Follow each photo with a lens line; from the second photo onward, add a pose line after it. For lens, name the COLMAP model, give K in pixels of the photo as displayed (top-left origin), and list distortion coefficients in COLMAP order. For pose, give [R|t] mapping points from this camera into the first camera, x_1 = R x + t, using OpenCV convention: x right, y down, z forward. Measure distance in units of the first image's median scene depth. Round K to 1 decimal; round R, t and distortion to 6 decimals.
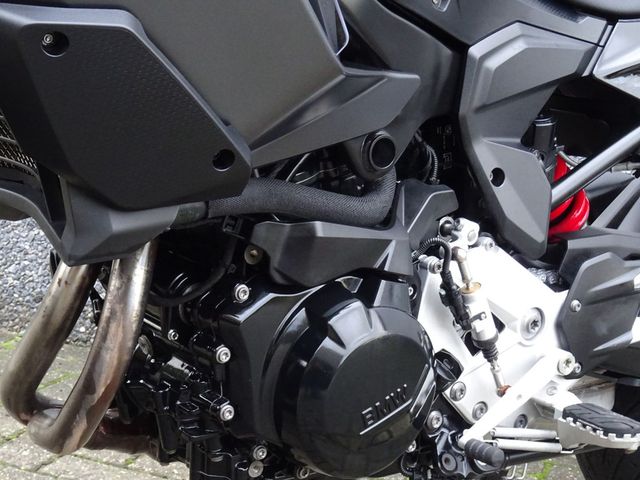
lens RADIAL K [[1183.1, 0, 321.4], [0, 1183.1, 239.6], [0, 0, 1]] dist [-0.043065, 0.000000]
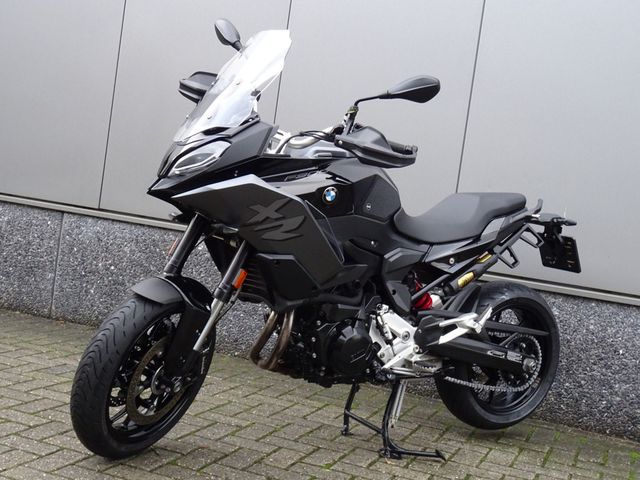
lens RADIAL K [[839.6, 0, 319.7], [0, 839.6, 238.3], [0, 0, 1]] dist [-0.000217, 0.000000]
pose [[0.996830, 0.002698, -0.079518, 0.132699], [-0.011163, 0.994281, -0.106211, 0.054442], [0.078777, 0.106762, 0.991159, -1.504642]]
